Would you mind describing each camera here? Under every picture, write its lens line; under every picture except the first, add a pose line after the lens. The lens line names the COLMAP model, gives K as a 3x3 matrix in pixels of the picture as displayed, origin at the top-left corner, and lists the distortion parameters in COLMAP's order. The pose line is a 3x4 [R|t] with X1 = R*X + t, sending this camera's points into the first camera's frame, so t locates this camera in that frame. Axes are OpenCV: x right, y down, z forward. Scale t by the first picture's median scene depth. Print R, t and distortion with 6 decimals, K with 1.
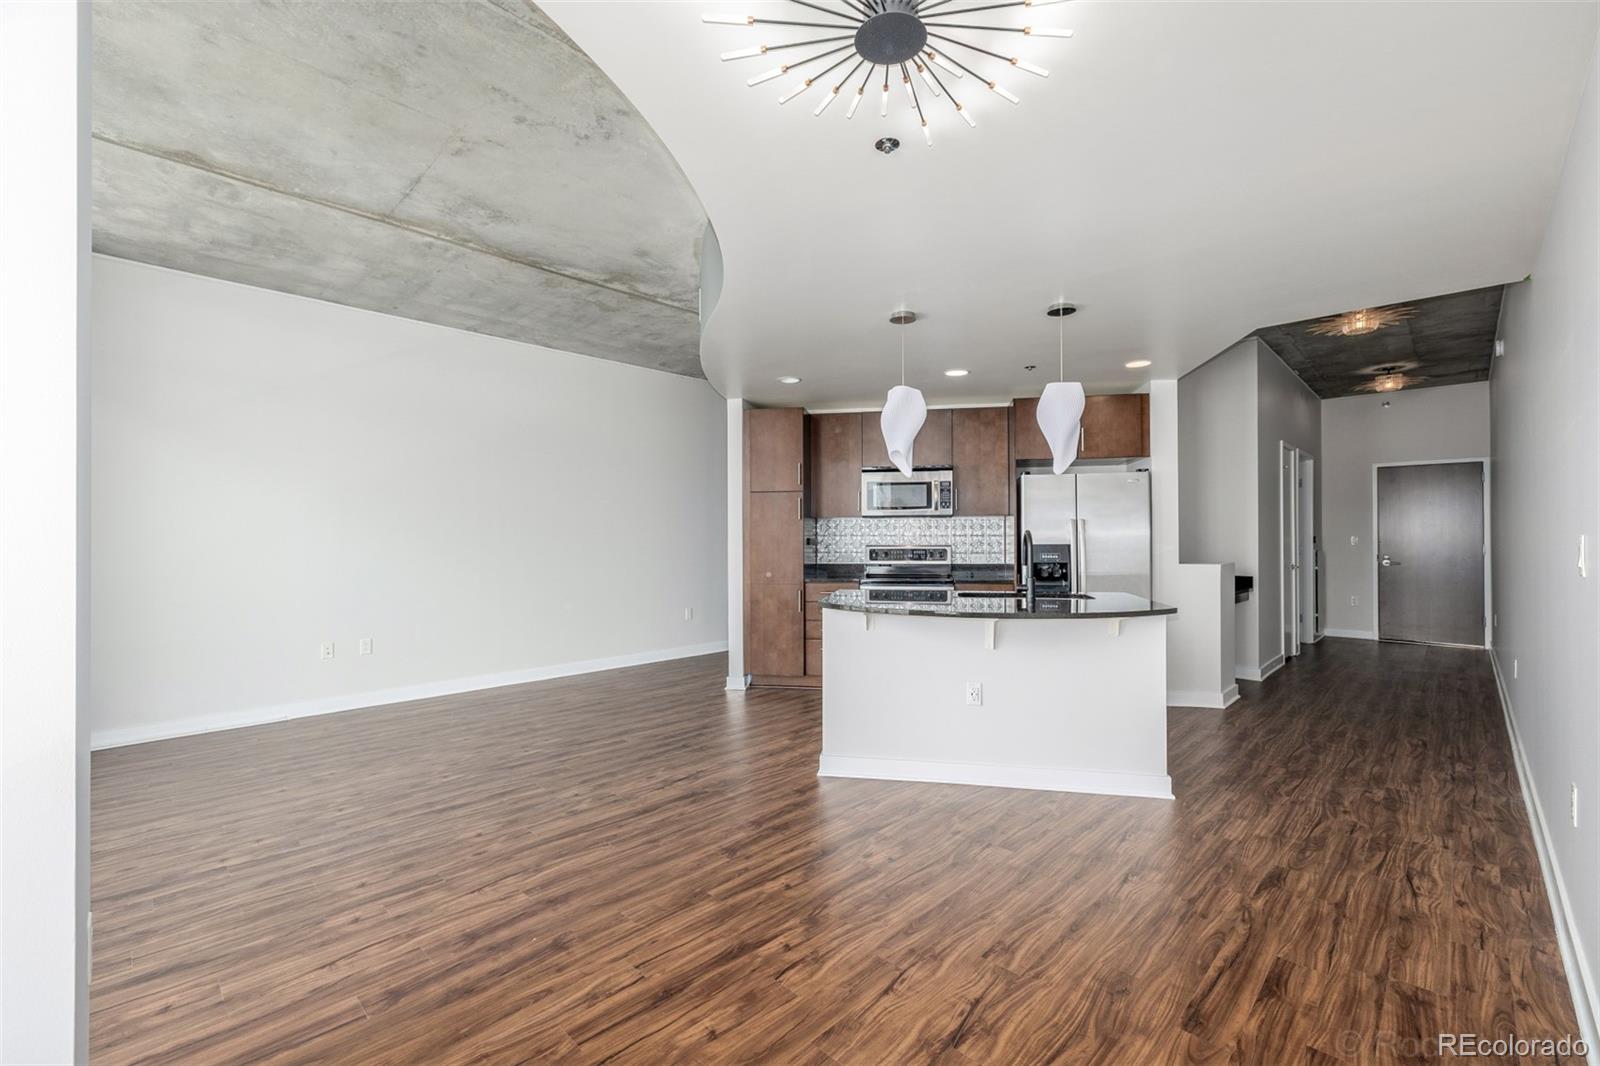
lens RADIAL K [[674.3, 0, 797.4], [0, 674.3, 533.0], [0, 0, 1]] dist [0.000271, -0.000005]
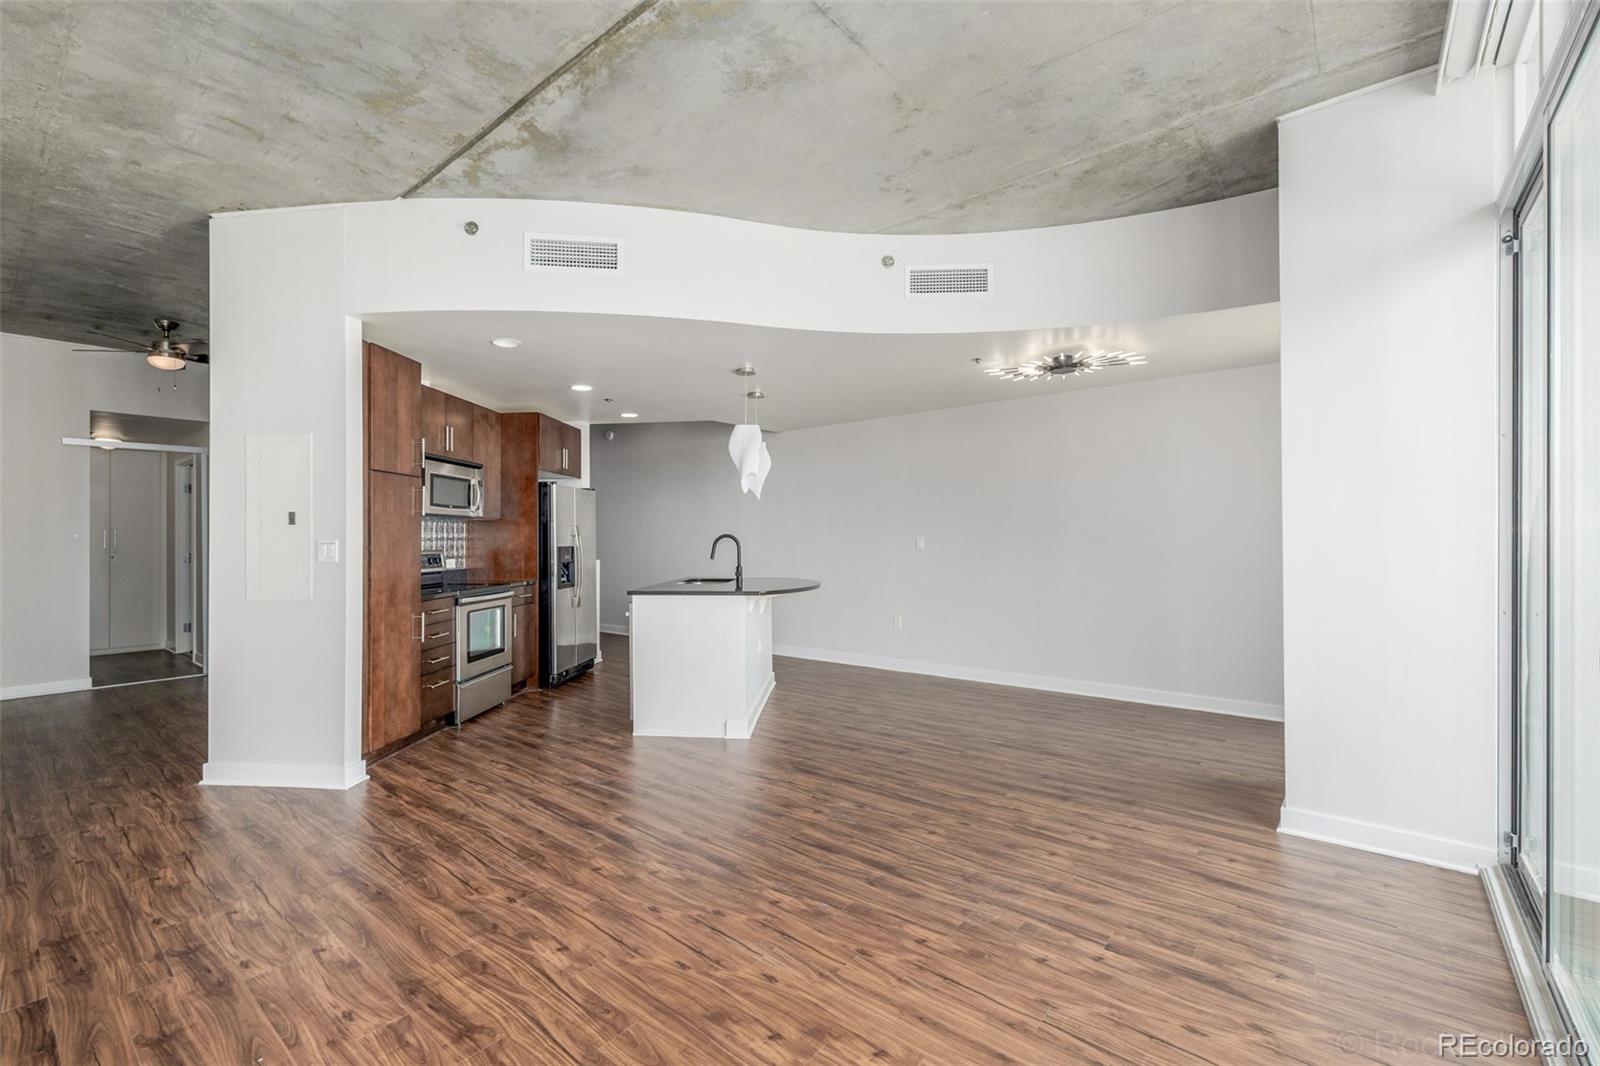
lens RADIAL K [[697.8, 0, 751.7], [0, 697.8, 536.1], [0, 0, 1]] dist [0.001223, 0.000157]
pose [[-0.053708, 0.009362, 0.998513, -0.966481], [0.000750, 0.999956, -0.009335, 0.011771], [-0.998556, 0.000247, -0.053713, 0.855518]]
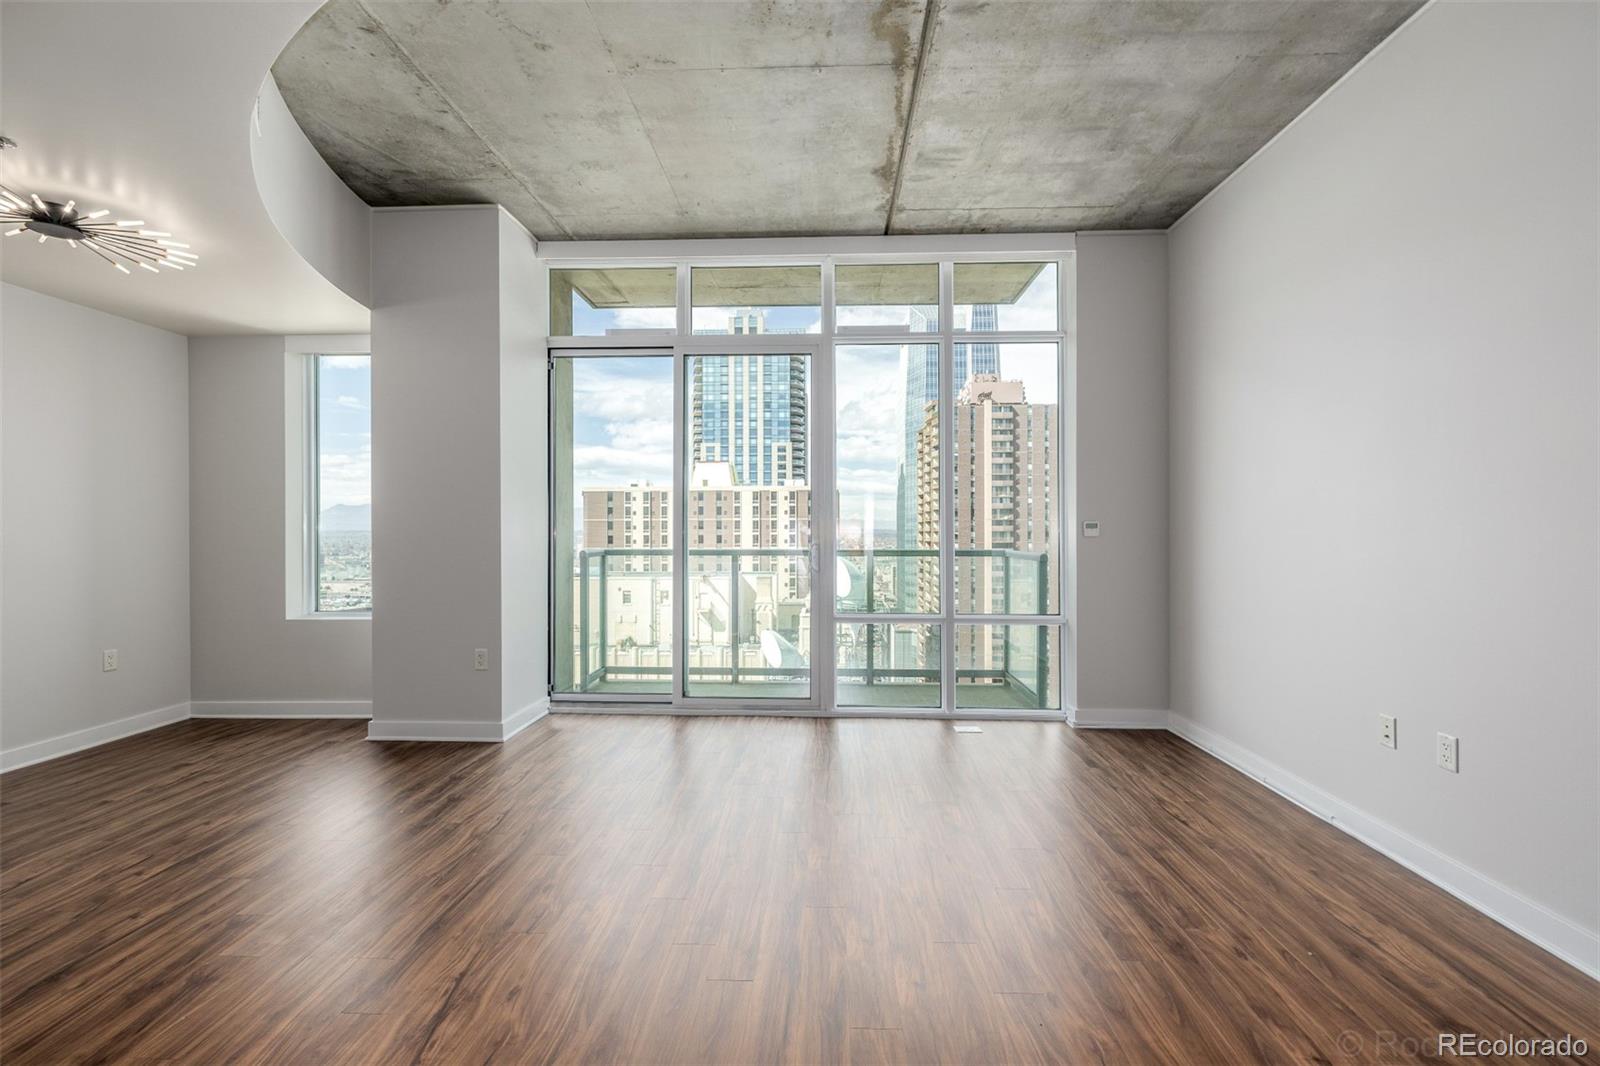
lens RADIAL K [[675.0, 0, 803.3], [0, 675.0, 533.1], [0, 0, 1]] dist [0.001174, 0.000027]
pose [[-0.739006, 0.007111, -0.673661, -0.036610], [0.007735, 0.999968, 0.002071, 0.023864], [0.673655, -0.003680, -0.739037, 1.207039]]
